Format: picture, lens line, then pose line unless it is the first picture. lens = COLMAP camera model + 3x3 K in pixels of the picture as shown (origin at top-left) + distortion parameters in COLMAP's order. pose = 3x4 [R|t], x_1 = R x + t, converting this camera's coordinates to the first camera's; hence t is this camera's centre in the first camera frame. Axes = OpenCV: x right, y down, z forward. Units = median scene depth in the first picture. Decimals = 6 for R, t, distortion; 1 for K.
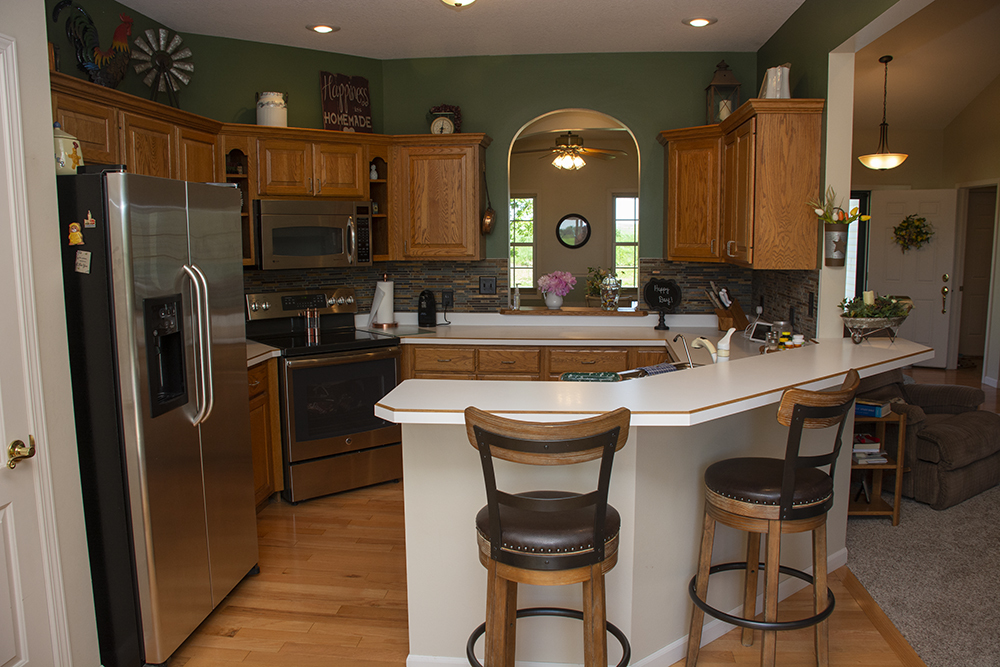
lens RADIAL K [[768.6, 0, 498.1], [0, 768.6, 336.4], [0, 0, 1]] dist [-0.159456, 0.099062]
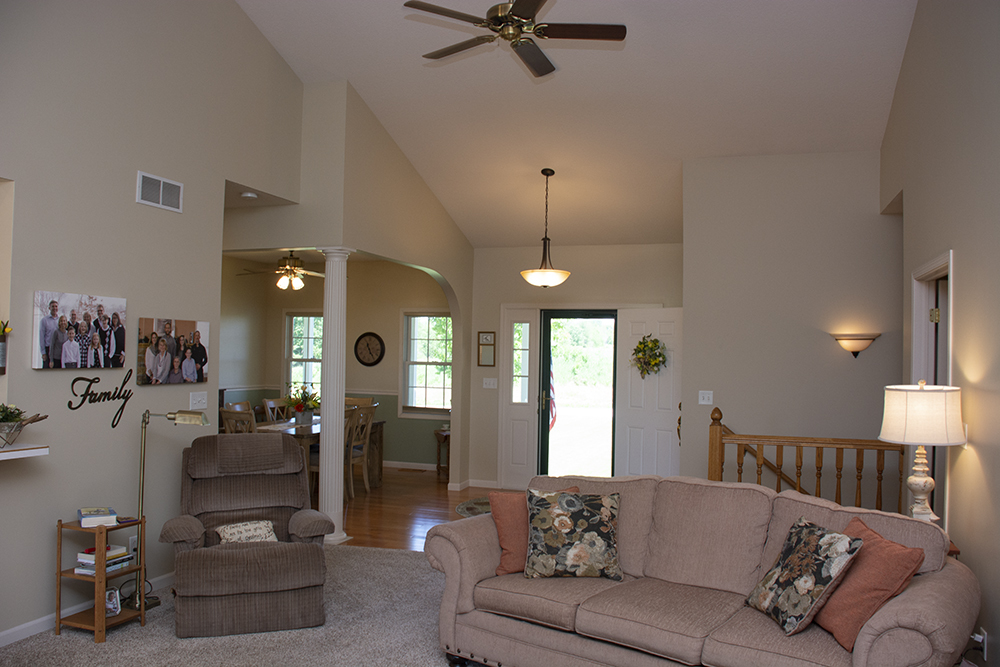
lens RADIAL K [[768.6, 0, 502.9], [0, 768.6, 339.1], [0, 0, 1]] dist [-0.159456, 0.099062]
pose [[0.977988, 0.025012, -0.207157, 1.136690], [-0.055916, 0.987895, -0.144698, -0.028616], [0.201030, 0.153097, 0.967548, 0.099692]]
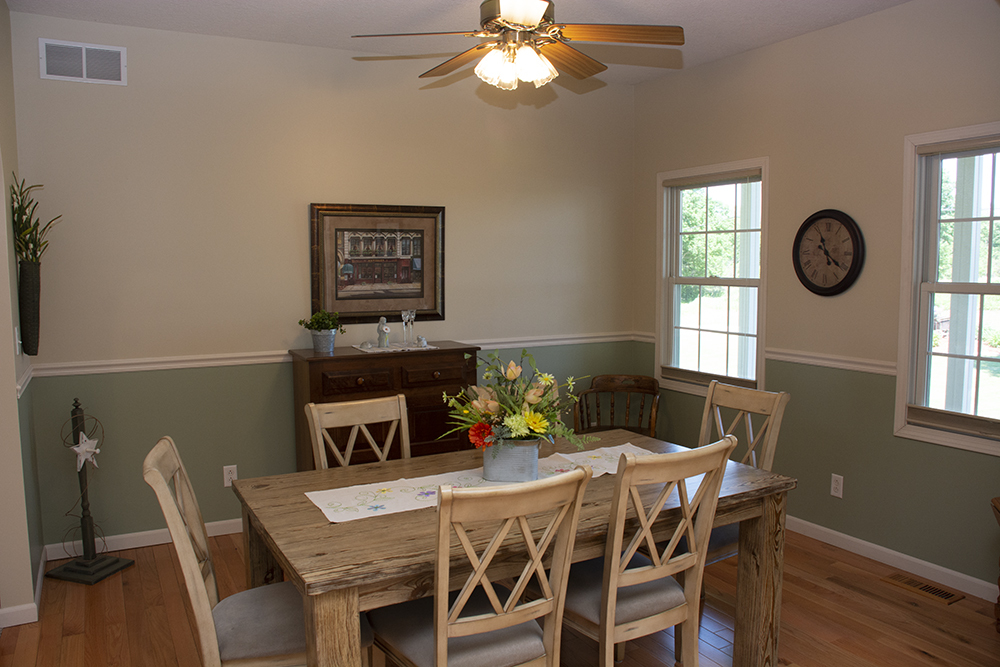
lens RADIAL K [[768.6, 0, 498.1], [0, 768.6, 329.3], [0, 0, 1]] dist [-0.159456, 0.099062]
pose [[0.556797, 0.075899, -0.827174, 0.774688], [-0.121378, 0.992562, 0.009371, -0.186690], [0.821732, 0.095183, 0.561868, 1.499894]]
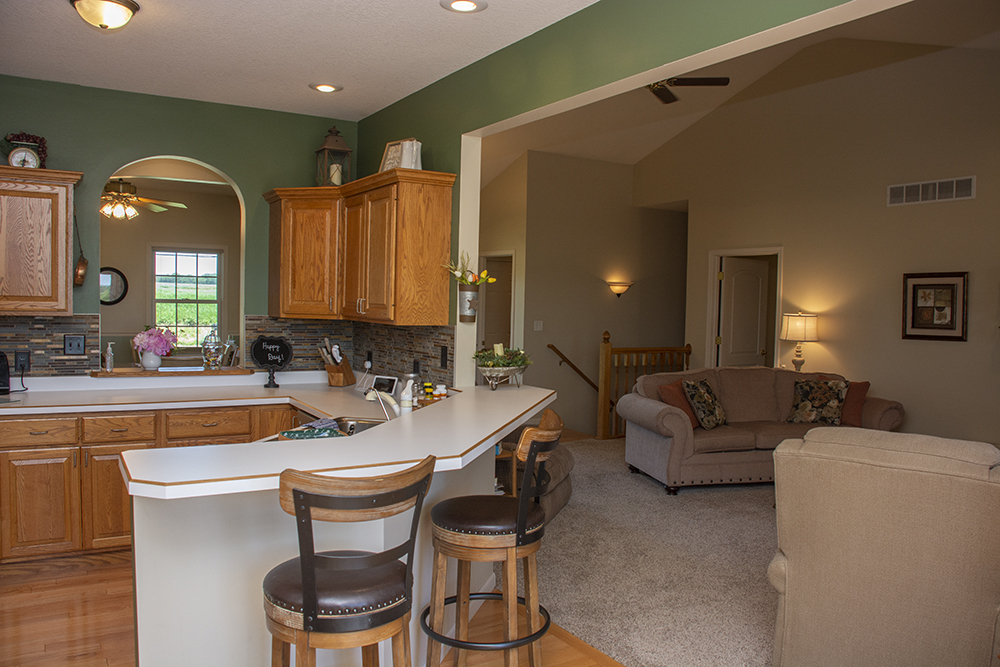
lens RADIAL K [[768.6, 0, 504.8], [0, 768.6, 336.5], [0, 0, 1]] dist [-0.159456, 0.099062]
pose [[0.788608, -0.002355, 0.614892, -0.167660], [0.050550, 0.996856, -0.061014, 0.000374], [-0.612816, 0.079199, 0.786247, 0.045040]]
